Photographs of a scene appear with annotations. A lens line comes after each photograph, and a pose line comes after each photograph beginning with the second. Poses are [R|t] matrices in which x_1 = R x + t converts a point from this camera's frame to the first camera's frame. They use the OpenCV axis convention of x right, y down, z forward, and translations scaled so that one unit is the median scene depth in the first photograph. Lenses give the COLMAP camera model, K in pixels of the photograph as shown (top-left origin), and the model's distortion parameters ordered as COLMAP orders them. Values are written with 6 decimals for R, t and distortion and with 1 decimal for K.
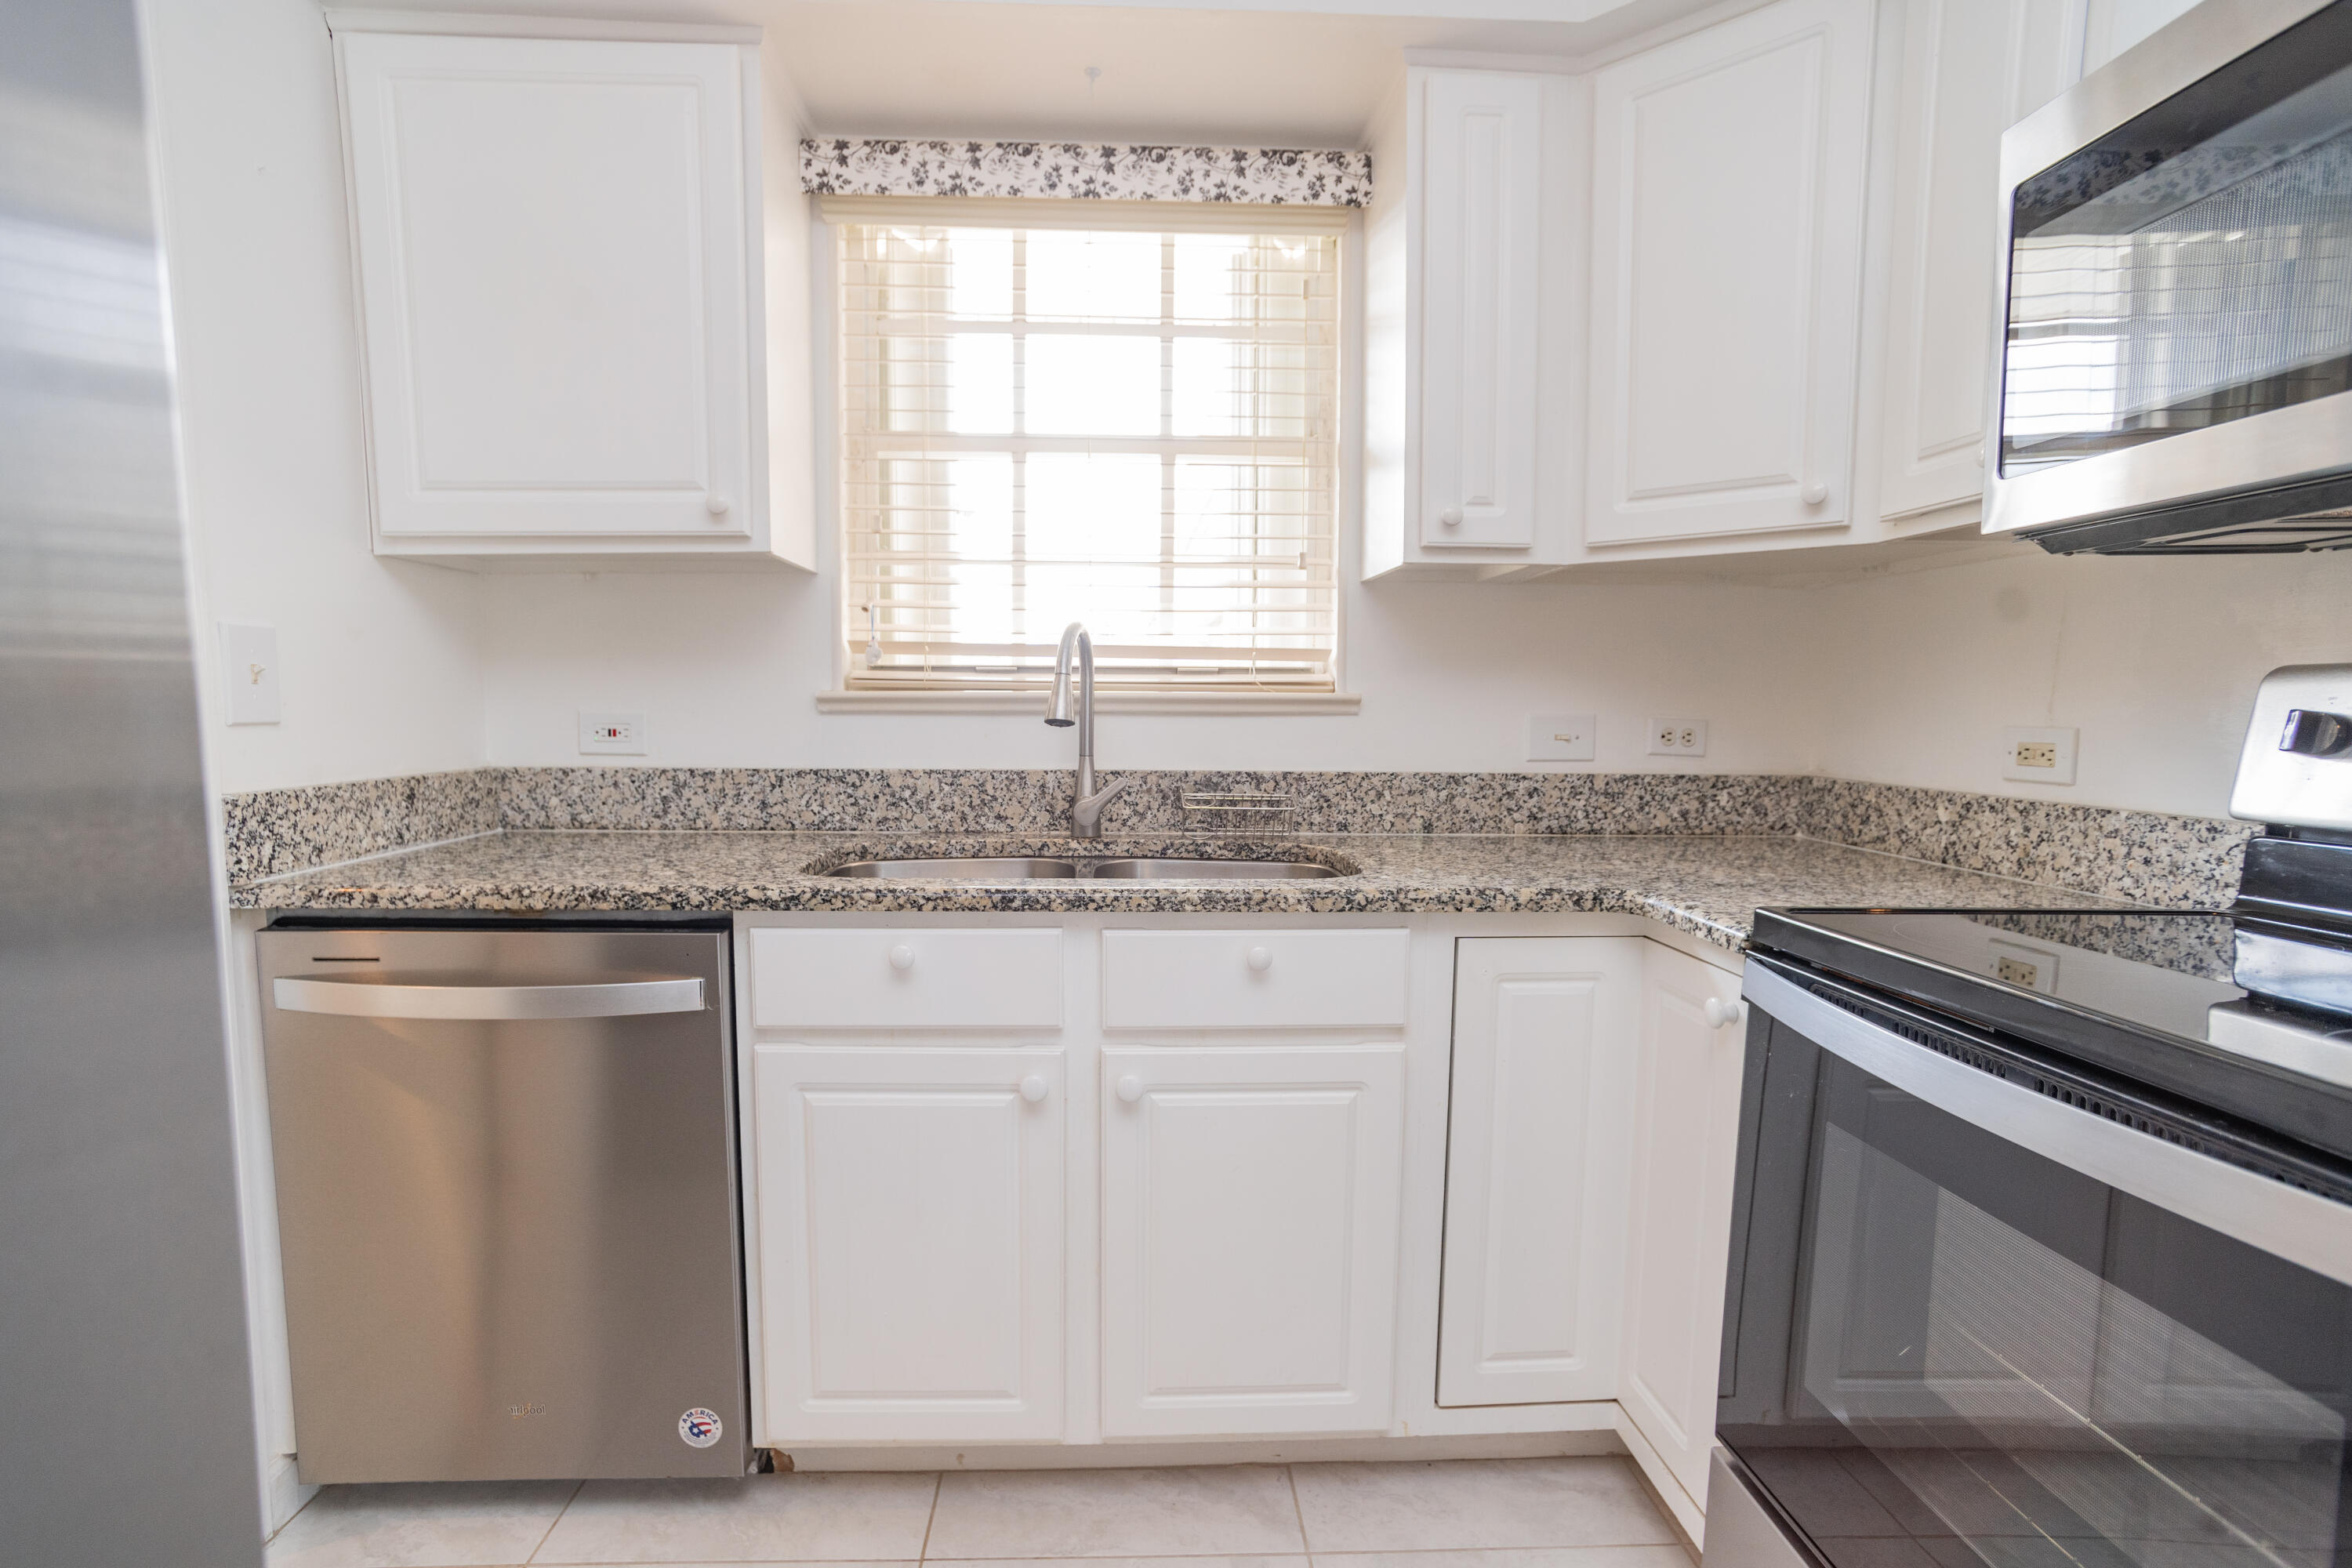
lens RADIAL K [[1149.3, 0, 1157.6], [0, 1149.3, 807.9], [0, 0, 1]] dist [-0.073831, 0.049175]
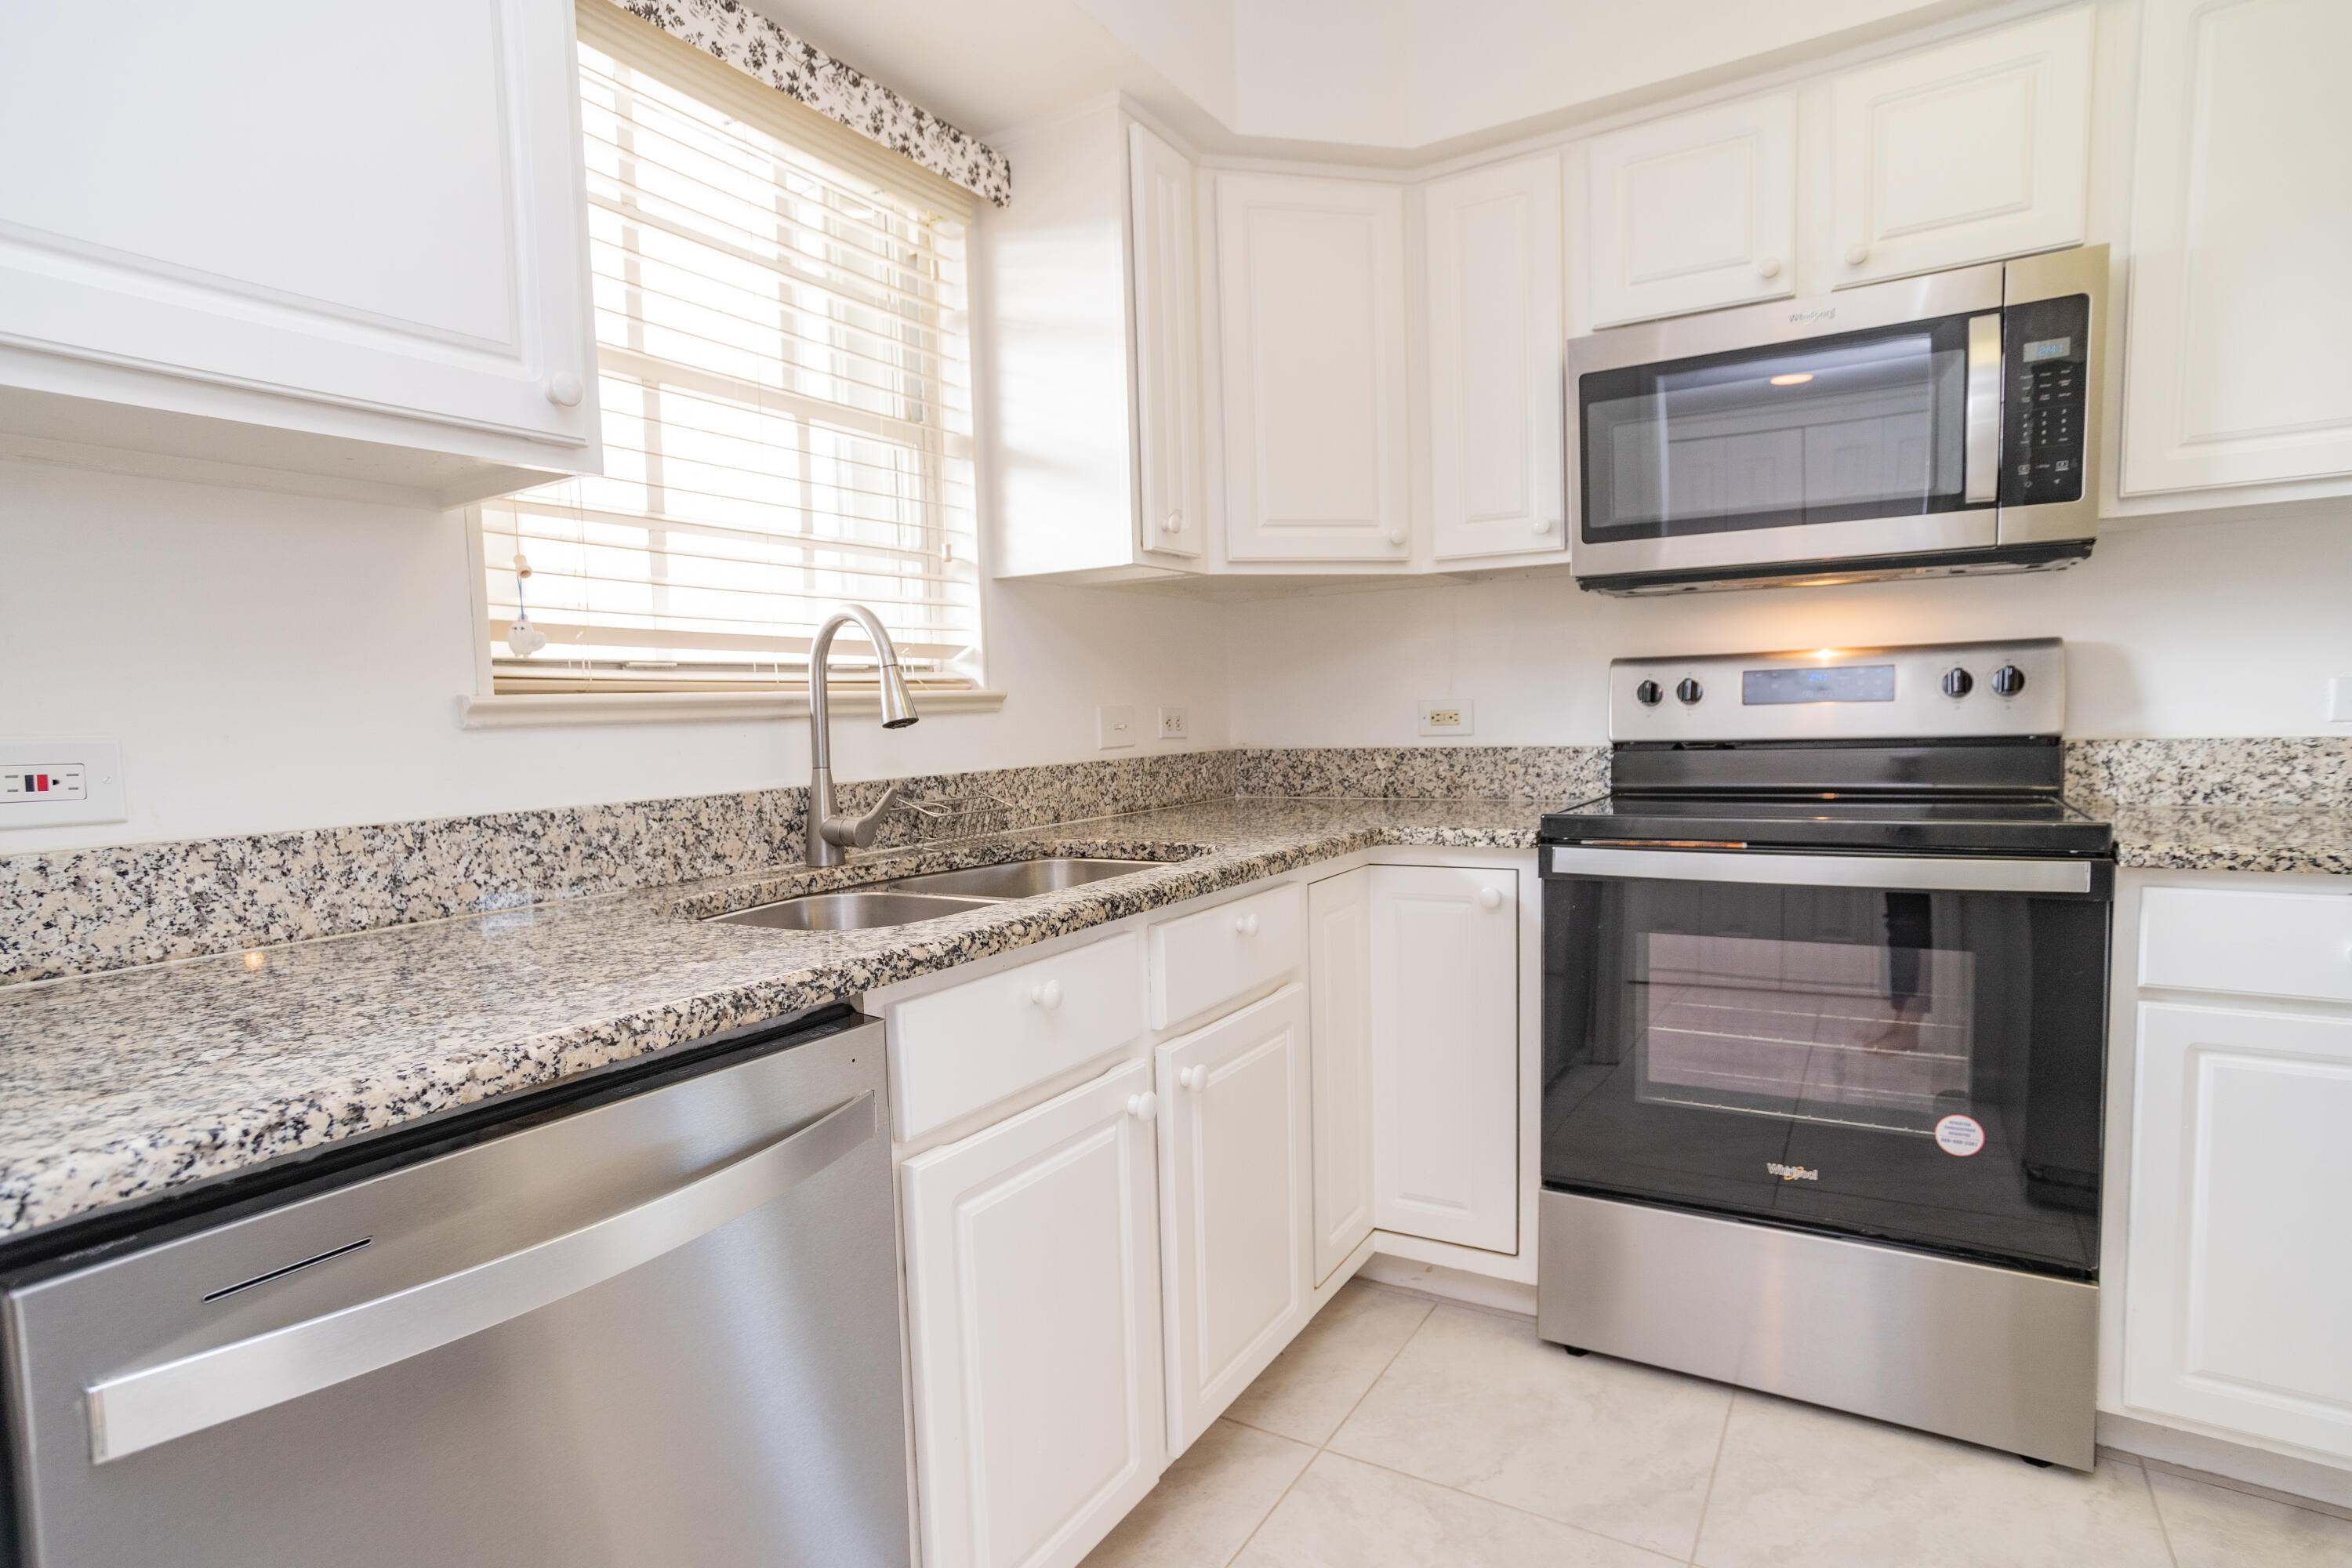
lens RADIAL K [[1208.3, 0, 1172.0], [0, 1208.3, 807.5], [0, 0, 1]] dist [-0.074096, 0.052158]
pose [[0.558469, -0.090431, 0.824582, -0.650056], [0.111702, 0.993185, 0.033268, -0.017803], [-0.821970, 0.073528, 0.564764, 0.310176]]
